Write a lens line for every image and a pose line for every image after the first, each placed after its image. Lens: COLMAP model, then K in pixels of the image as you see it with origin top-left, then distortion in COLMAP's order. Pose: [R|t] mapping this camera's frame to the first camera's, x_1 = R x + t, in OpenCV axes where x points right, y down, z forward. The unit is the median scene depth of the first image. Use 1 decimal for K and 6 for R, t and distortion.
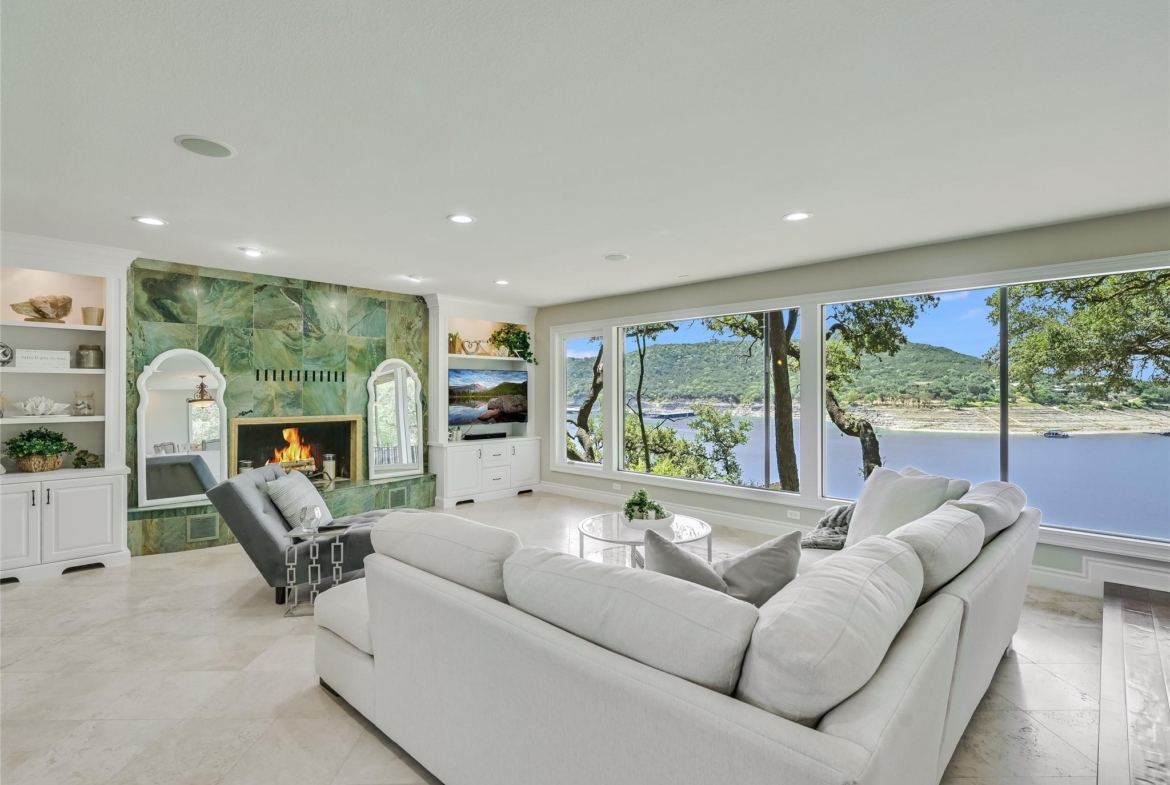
lens RADIAL K [[535.5, 0, 585.5], [0, 535.5, 388.9], [0, 0, 1]] dist [-0.002182, 0.003158]
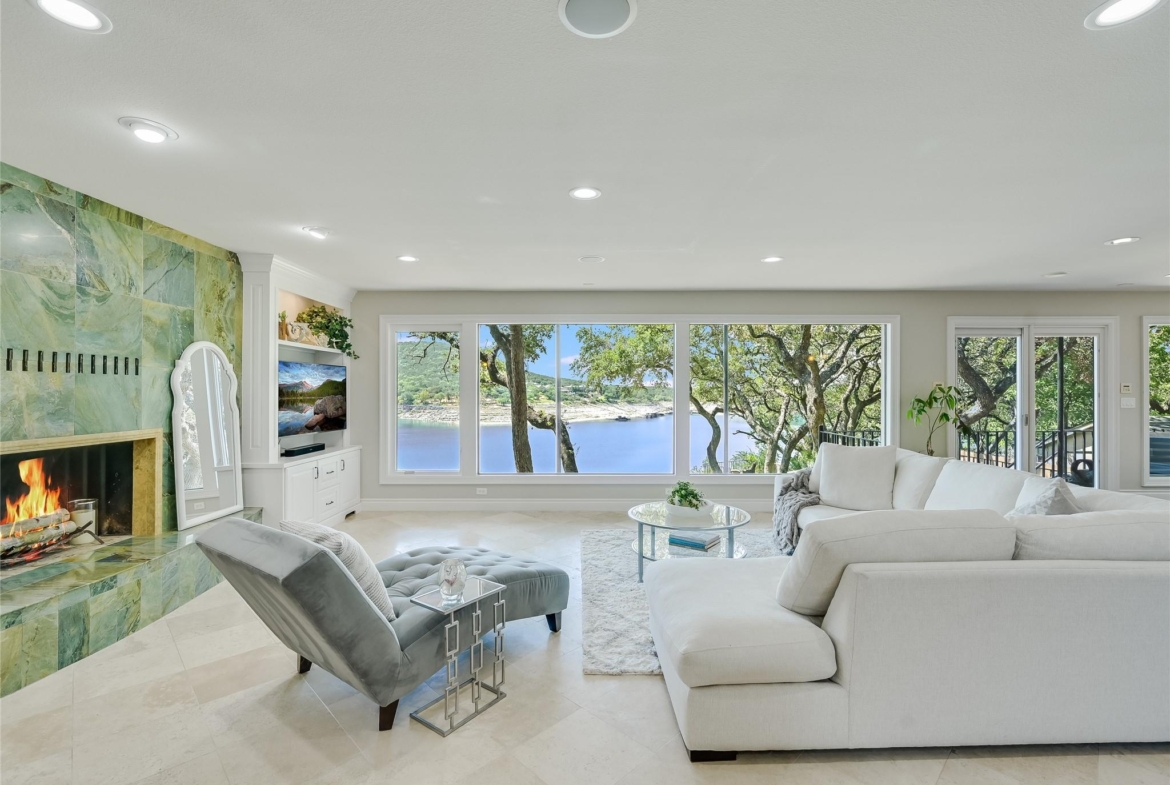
lens RADIAL K [[513.5, 0, 585.4], [0, 513.5, 391.7], [0, 0, 1]] dist [-0.007849, 0.000924]
pose [[0.715374, 0.001550, 0.698740, -0.440341], [-0.005764, 0.999977, 0.003684, 0.000299], [-0.698718, -0.006663, 0.715367, 0.210225]]
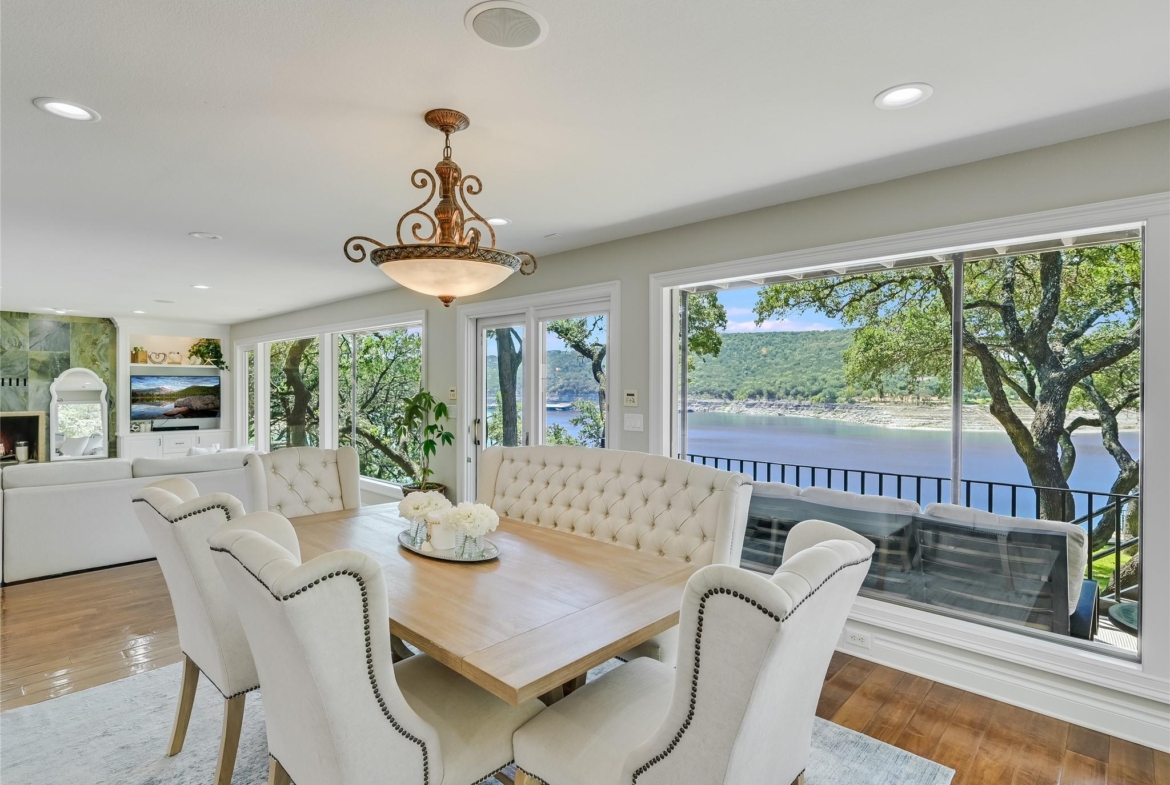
lens RADIAL K [[579.3, 0, 596.7], [0, 579.3, 387.8], [0, 0, 1]] dist [-0.009842, 0.001440]
pose [[0.999318, 0.003360, 0.036779, 0.796704], [-0.003615, 0.999970, 0.006862, -0.021621], [-0.036755, -0.006990, 0.999300, -0.406094]]
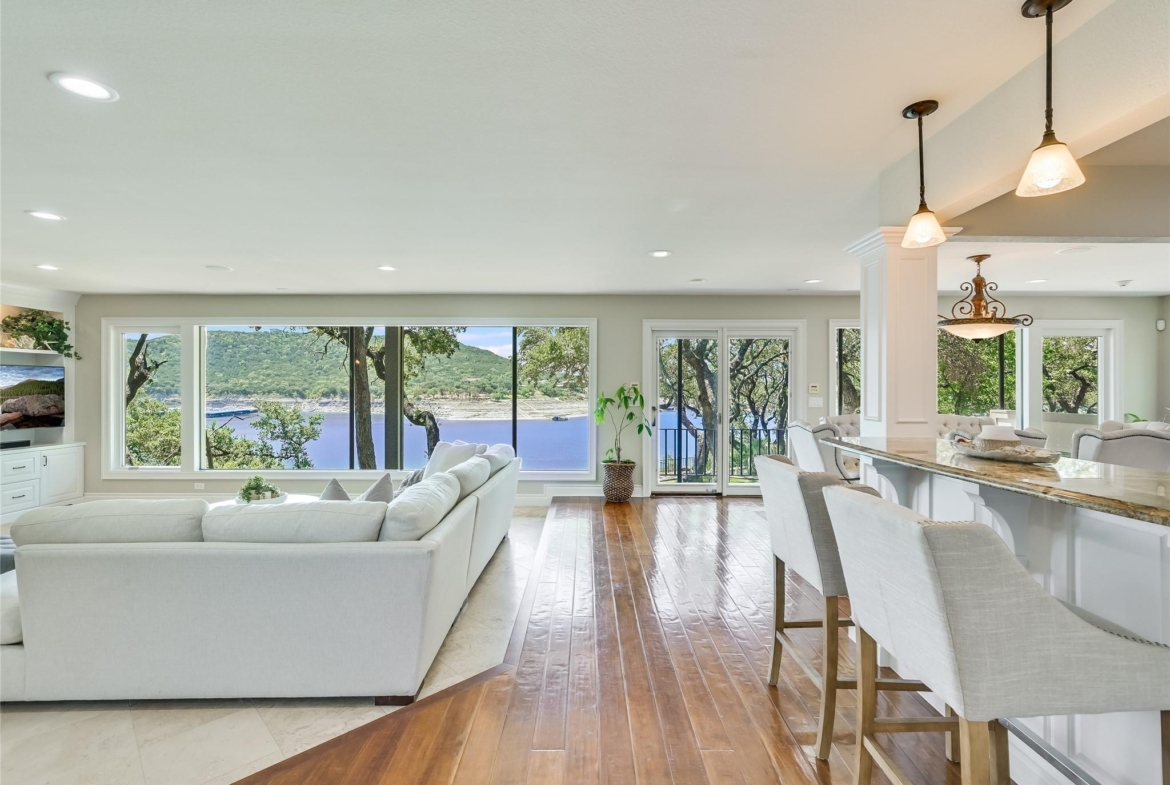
lens RADIAL K [[513.5, 0, 591.2], [0, 513.5, 391.0], [0, 0, 1]] dist [-0.007849, 0.000924]
pose [[0.704079, -0.003418, 0.710113, -0.105777], [-0.006297, 0.999919, 0.011057, -0.010193], [-0.710094, -0.012257, 0.704001, -0.190798]]
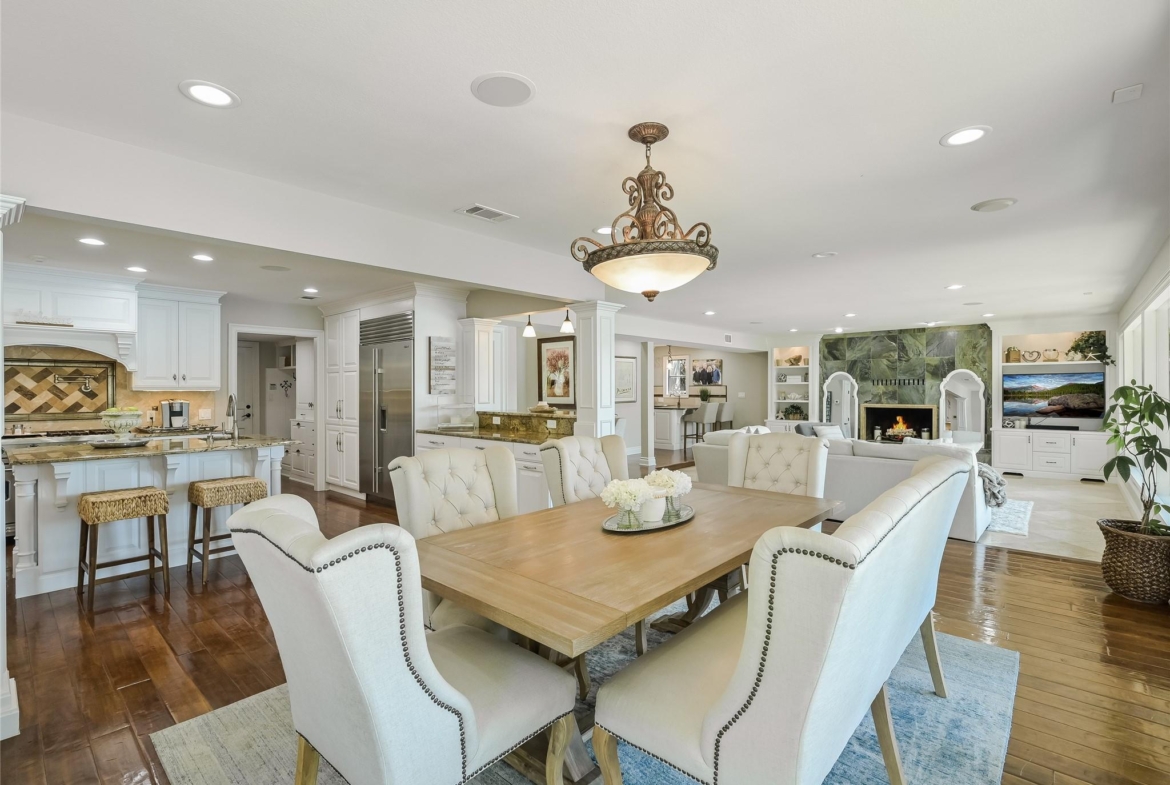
lens RADIAL K [[535.5, 0, 580.1], [0, 535.5, 393.0], [0, 0, 1]] dist [-0.002182, 0.003158]
pose [[0.056627, 0.008279, -0.998361, 1.039638], [0.008773, 0.999923, 0.008789, -0.011522], [0.998357, -0.009256, 0.056550, -0.151911]]
